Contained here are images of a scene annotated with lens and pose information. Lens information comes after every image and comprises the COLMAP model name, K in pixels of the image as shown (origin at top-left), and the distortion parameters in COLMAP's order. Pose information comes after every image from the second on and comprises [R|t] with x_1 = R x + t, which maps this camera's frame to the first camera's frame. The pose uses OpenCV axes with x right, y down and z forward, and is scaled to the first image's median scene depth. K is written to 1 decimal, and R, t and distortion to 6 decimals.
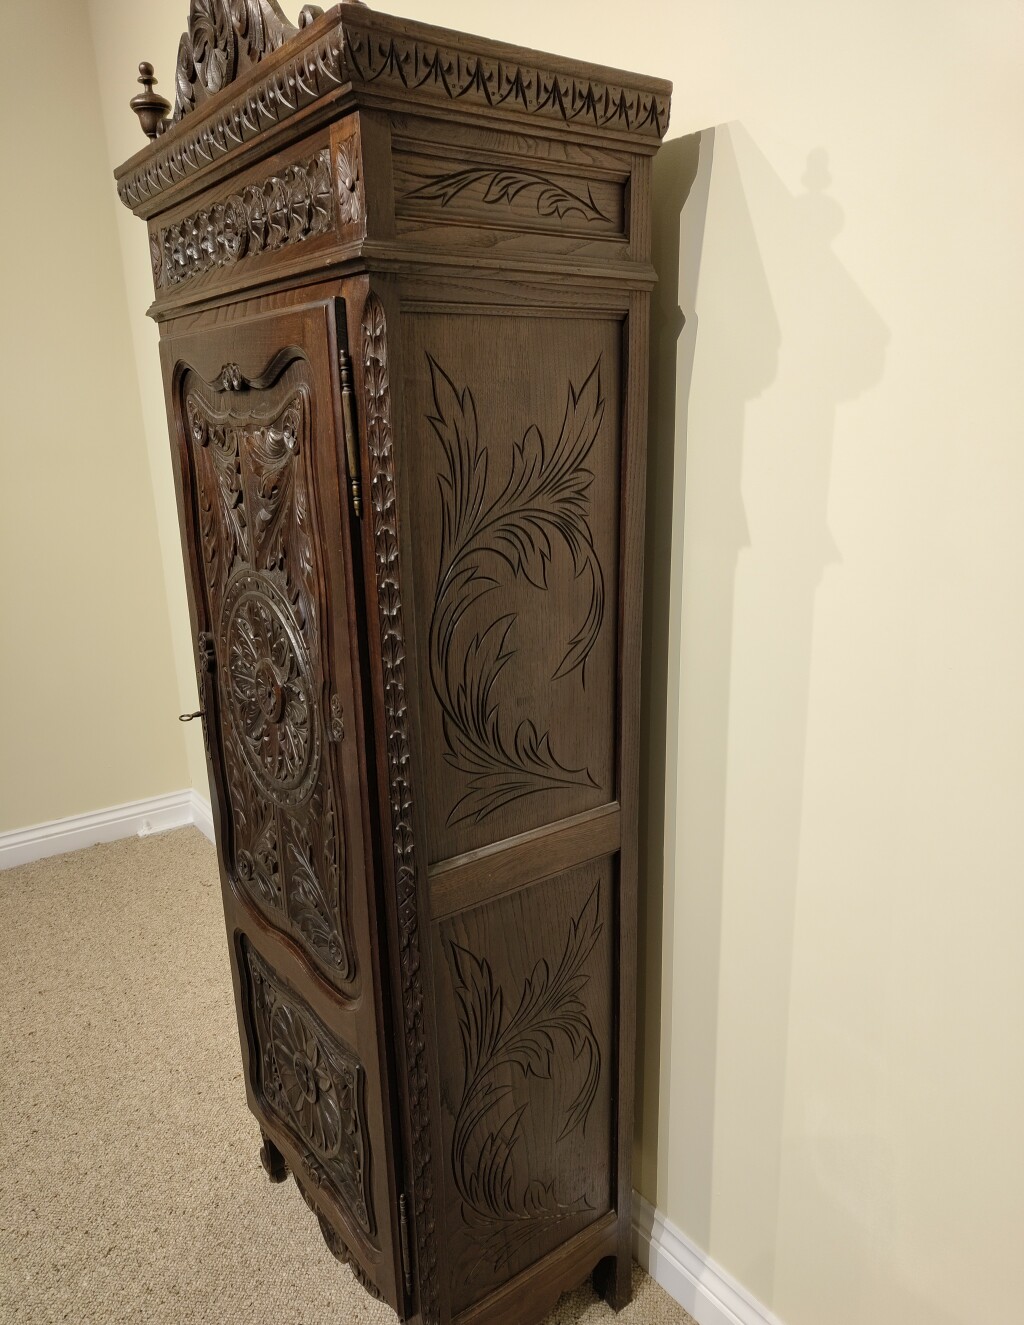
lens RADIAL K [[953.9, 0, 512.7], [0, 953.9, 678.9], [0, 0, 1]] dist [-0.001114, 0.000492]
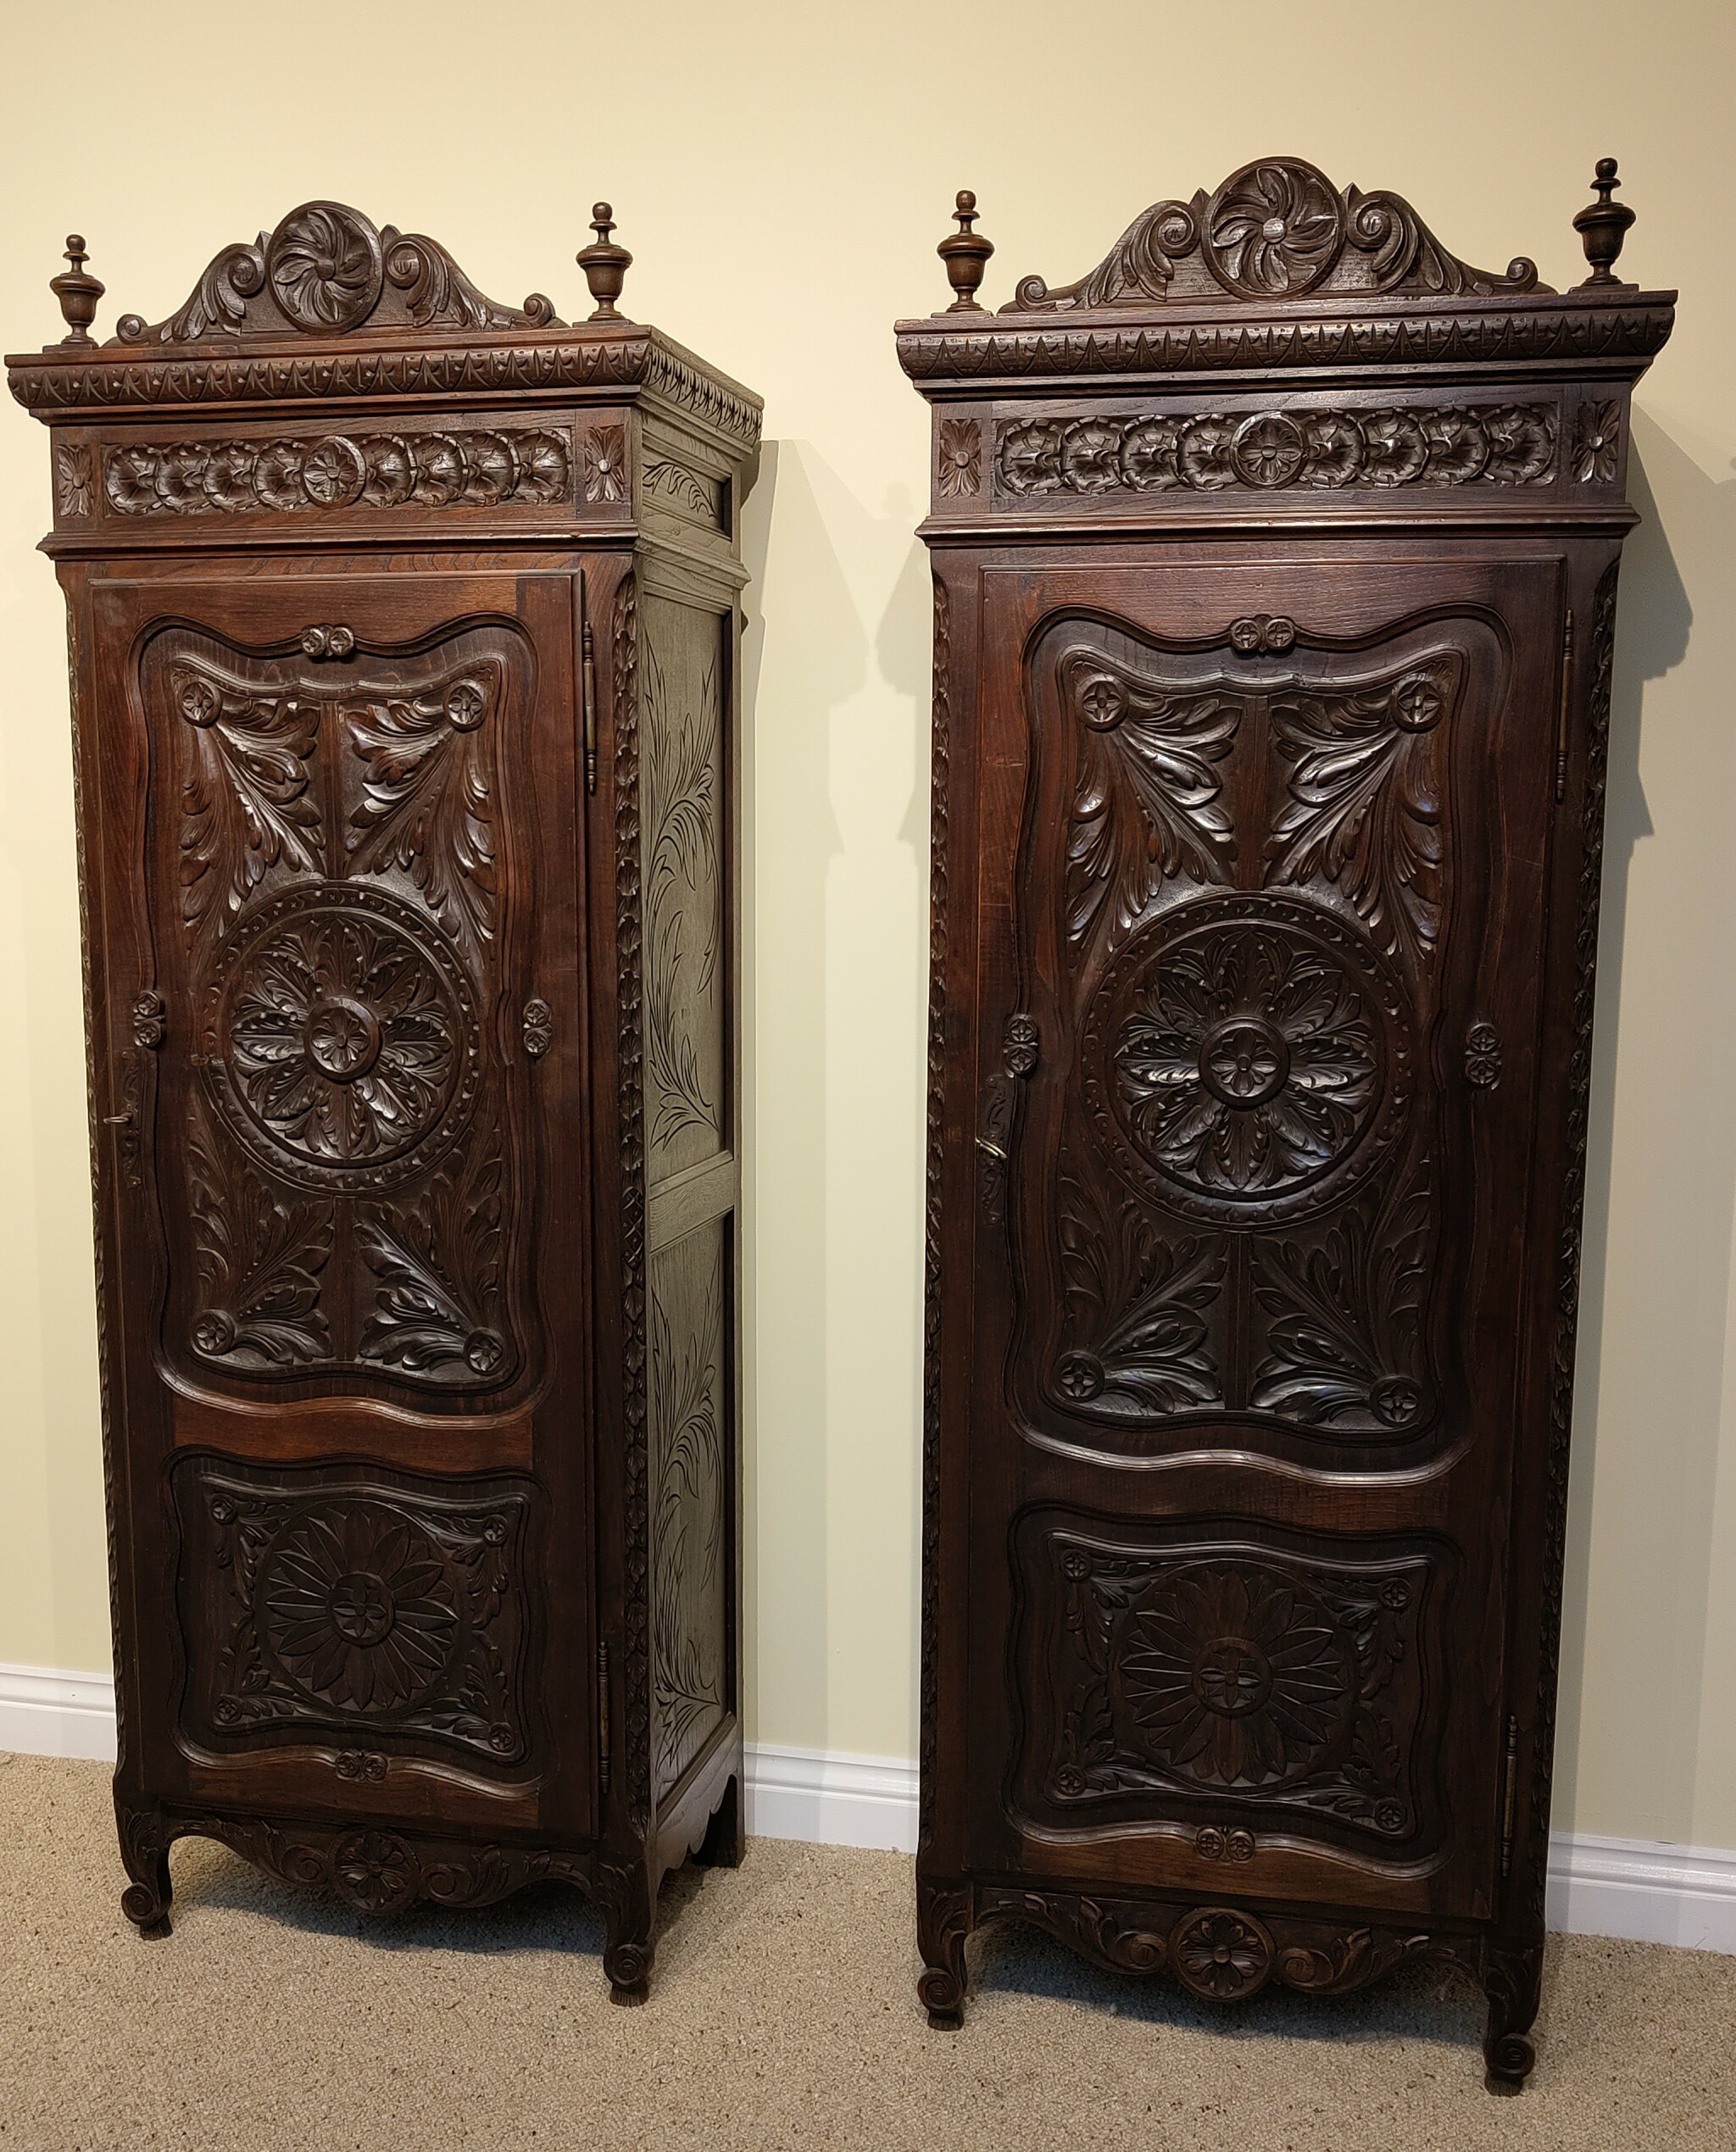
lens RADIAL K [[2169.7, 0, 868.0], [0, 2169.7, 1076.0], [0, 0, 1]] dist [0.000524, -0.031645]
pose [[0.771583, -0.050932, 0.634087, -1.122239], [0.154995, 0.981801, -0.109743, 0.324041], [-0.616957, 0.182956, 0.765435, -0.640217]]
